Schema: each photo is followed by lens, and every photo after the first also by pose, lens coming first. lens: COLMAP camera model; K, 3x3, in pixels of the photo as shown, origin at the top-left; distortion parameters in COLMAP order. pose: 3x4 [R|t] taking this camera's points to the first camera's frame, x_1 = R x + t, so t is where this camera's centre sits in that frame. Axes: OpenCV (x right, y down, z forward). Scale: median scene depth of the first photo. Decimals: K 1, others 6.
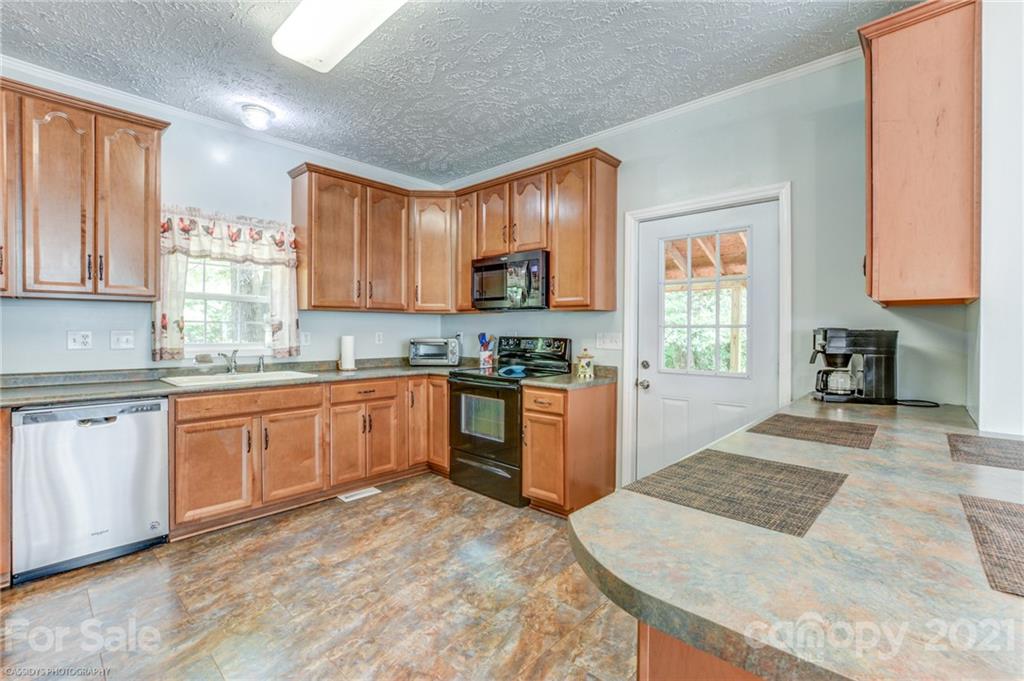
lens RADIAL K [[450.8, 0, 512.4], [0, 450.8, 338.2], [0, 0, 1]] dist [-0.013619, 0.001010]
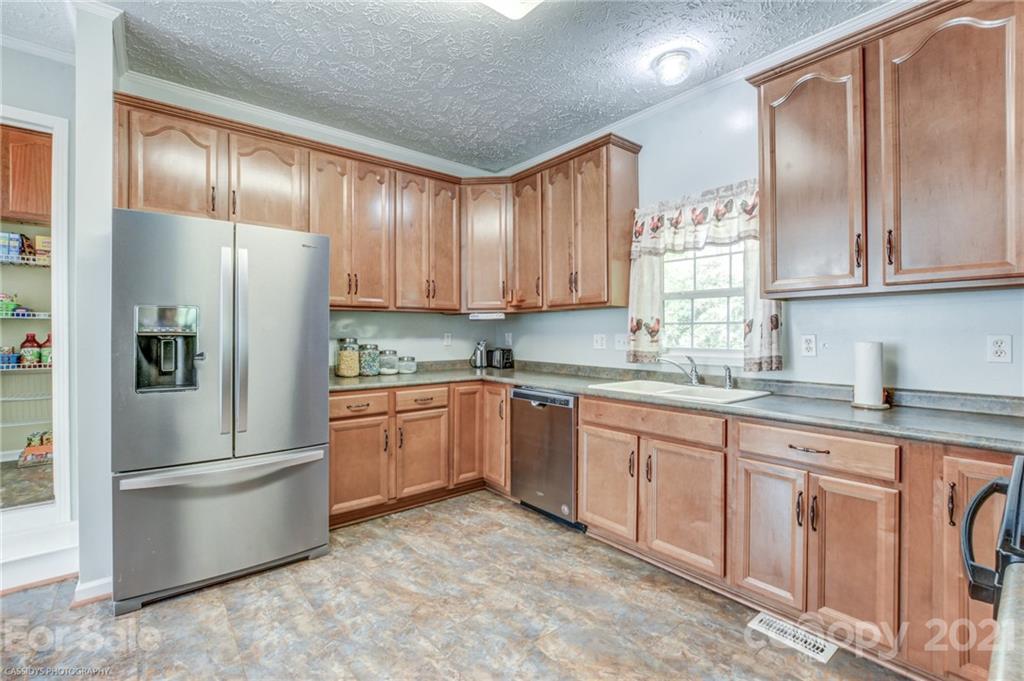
lens RADIAL K [[450.8, 0, 510.6], [0, 450.8, 336.6], [0, 0, 1]] dist [-0.013619, 0.001010]
pose [[-0.147783, -0.000500, -0.989020, 0.281535], [-0.011562, 0.999932, 0.001222, -0.008867], [0.988952, 0.011615, -0.147779, 0.880374]]
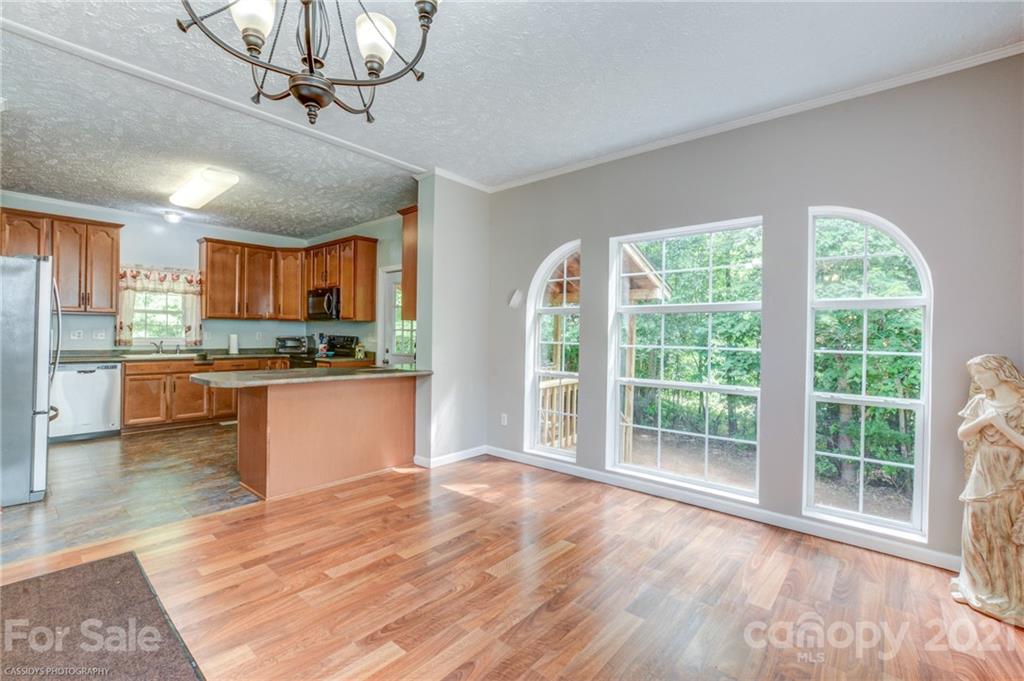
lens RADIAL K [[450.8, 0, 508.9], [0, 450.8, 337.4], [0, 0, 1]] dist [-0.013619, 0.001010]
pose [[0.999613, 0.006804, 0.026984, 0.832034], [-0.006572, 0.999941, -0.008676, 0.019815], [-0.027041, 0.008495, 0.999598, -0.957734]]
